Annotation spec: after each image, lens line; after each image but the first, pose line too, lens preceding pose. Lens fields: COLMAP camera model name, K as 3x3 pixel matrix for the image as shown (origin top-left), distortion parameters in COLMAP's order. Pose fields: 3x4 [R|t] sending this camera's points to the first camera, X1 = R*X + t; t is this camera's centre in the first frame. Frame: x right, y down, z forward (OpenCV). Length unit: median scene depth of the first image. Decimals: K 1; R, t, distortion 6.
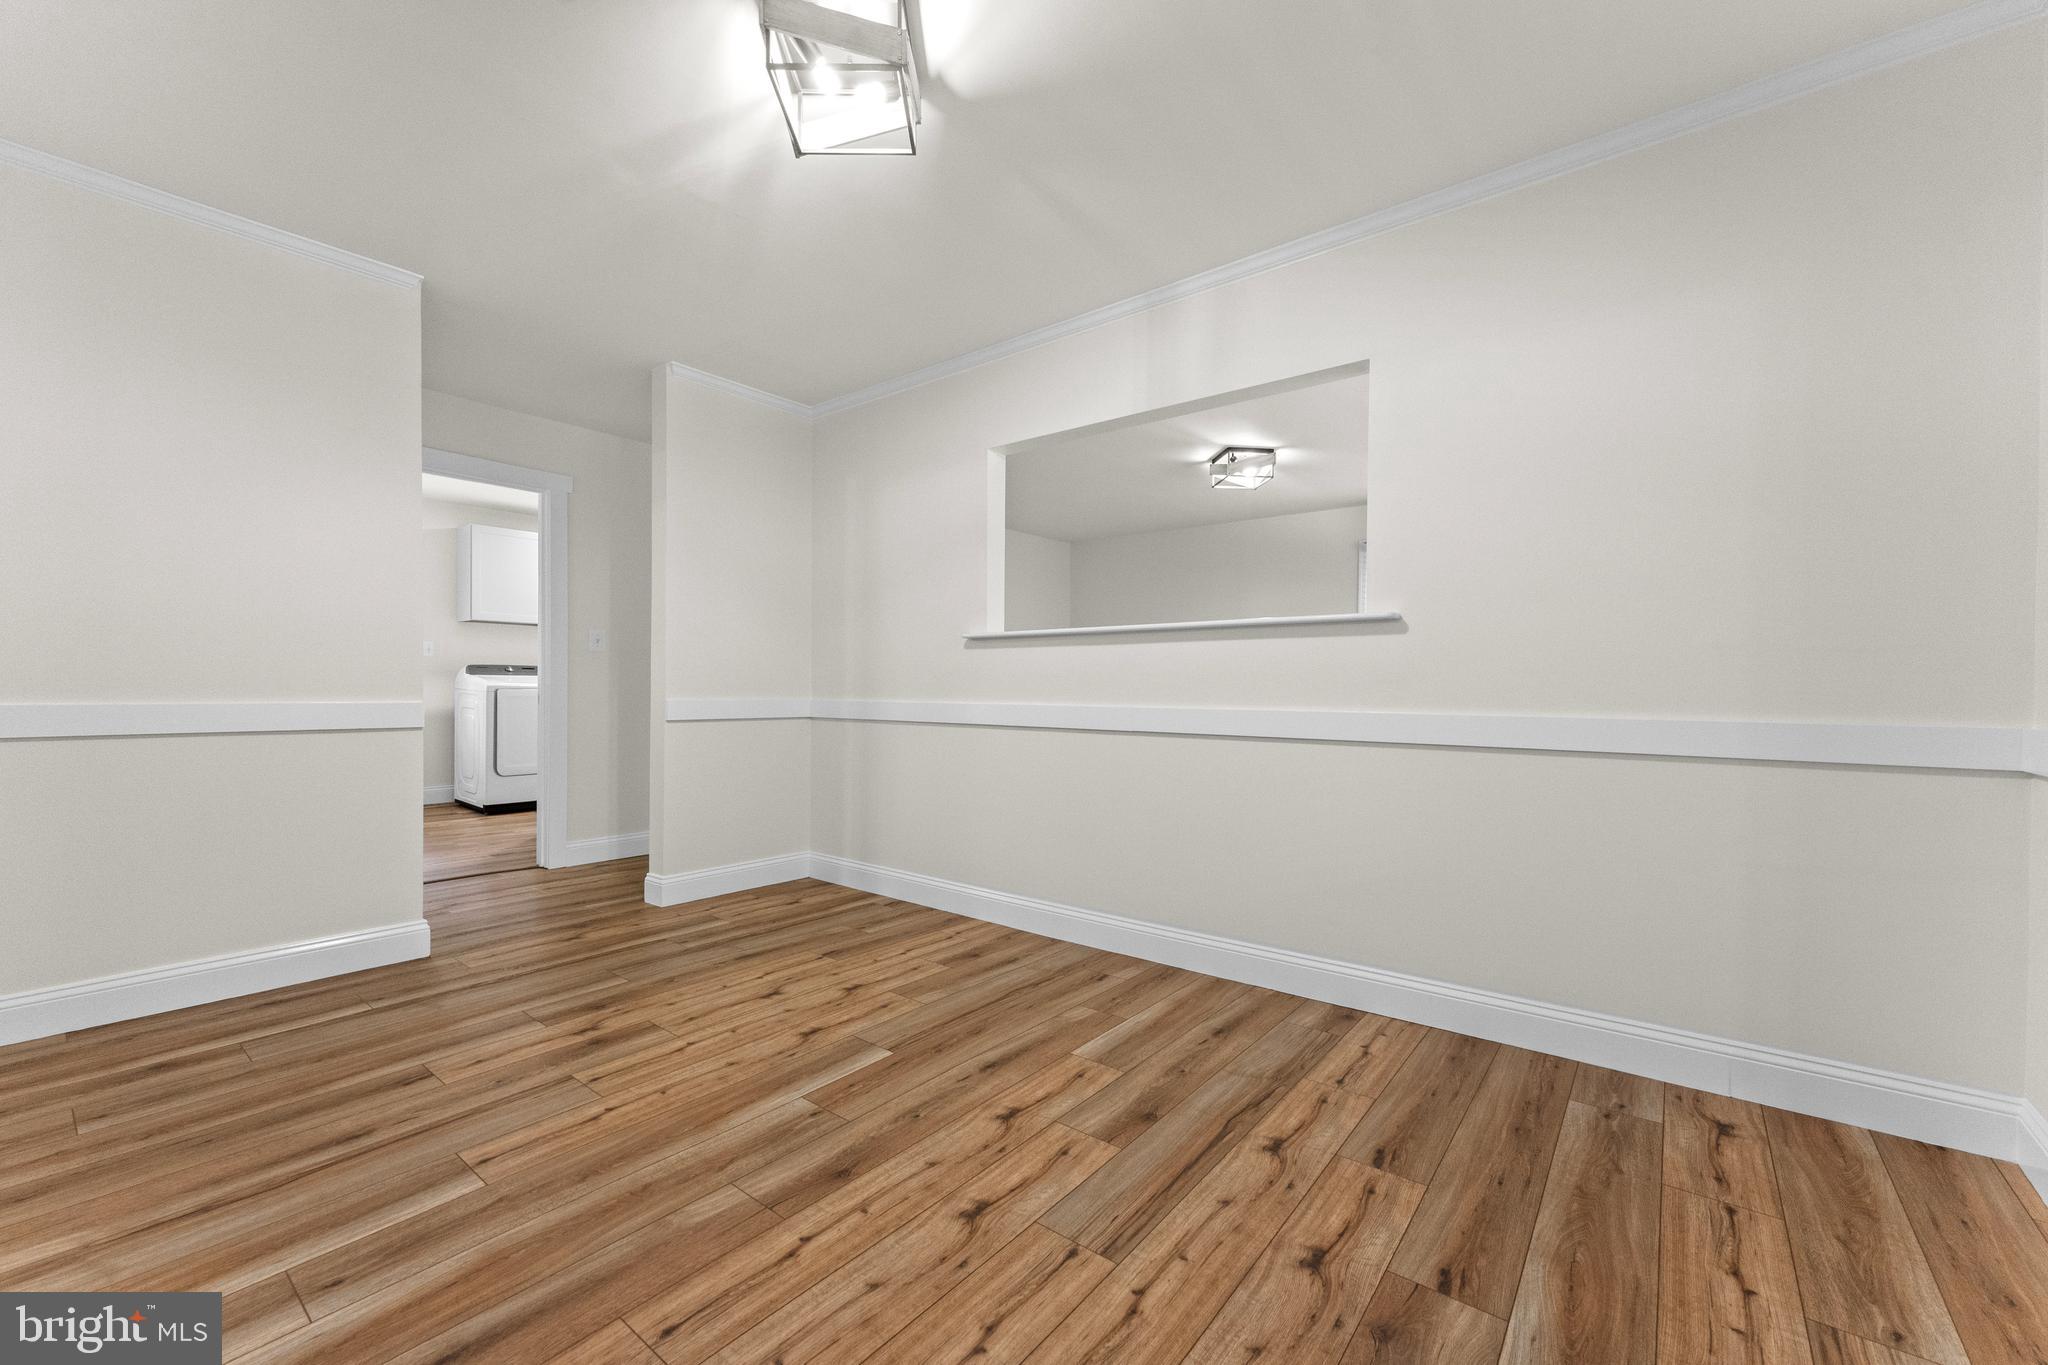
lens RADIAL K [[822.1, 0, 1012.0], [0, 822.1, 688.5], [0, 0, 1]] dist [0.003147, -0.000942]
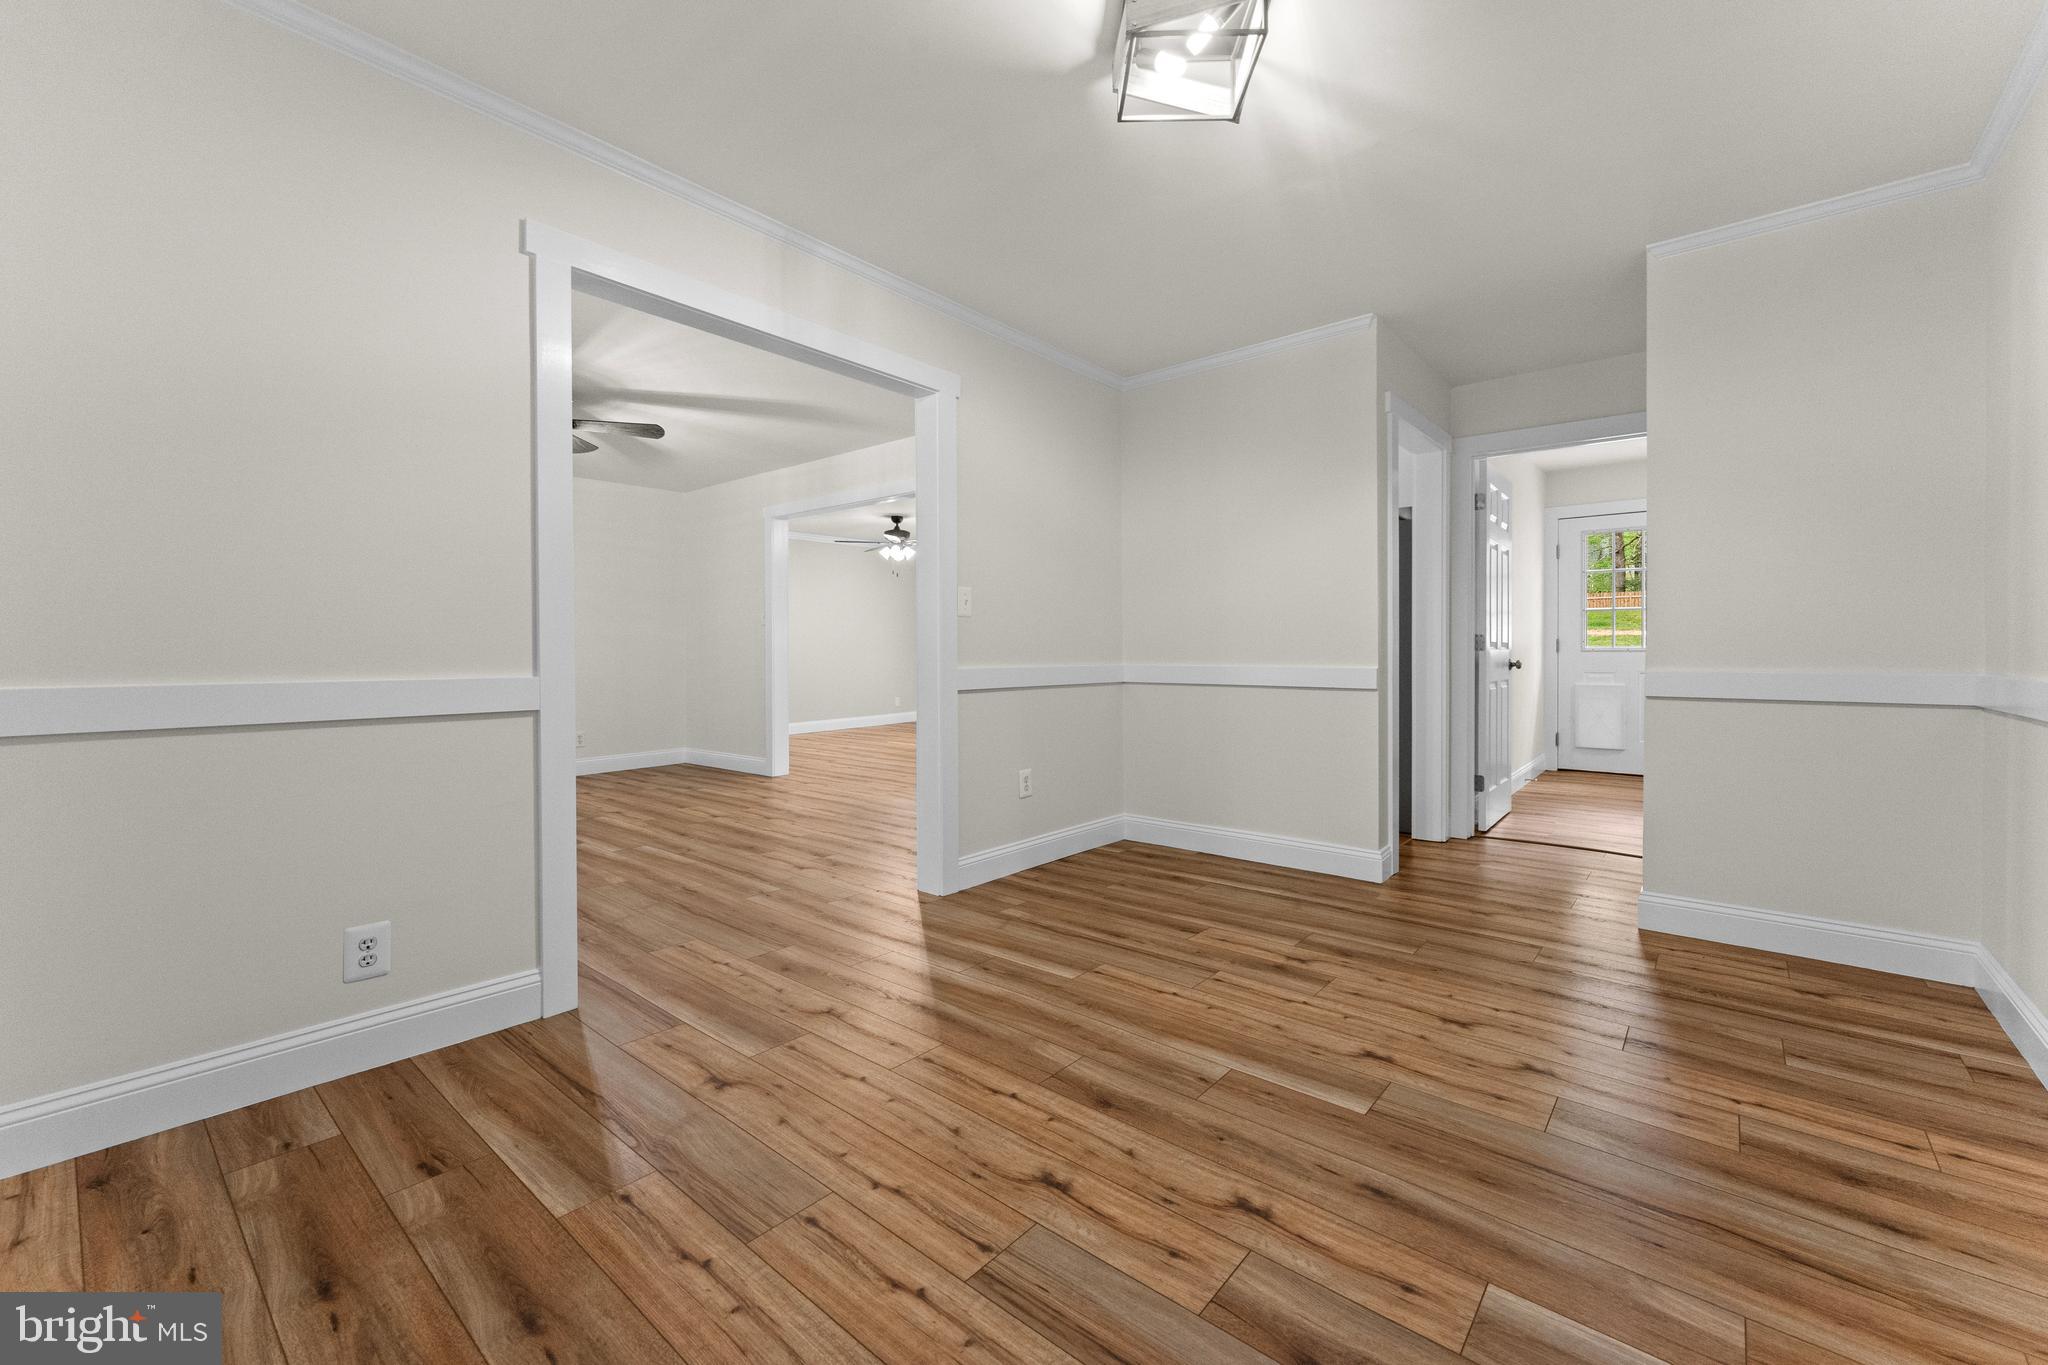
lens RADIAL K [[822.1, 0, 1009.9], [0, 822.1, 649.5], [0, 0, 1]] dist [0.003147, -0.000942]
pose [[-0.025701, -0.010049, -0.999619, 0.730233], [-0.000080, 0.999949, -0.010050, 0.002620], [0.999670, -0.000178, -0.025701, 0.745532]]
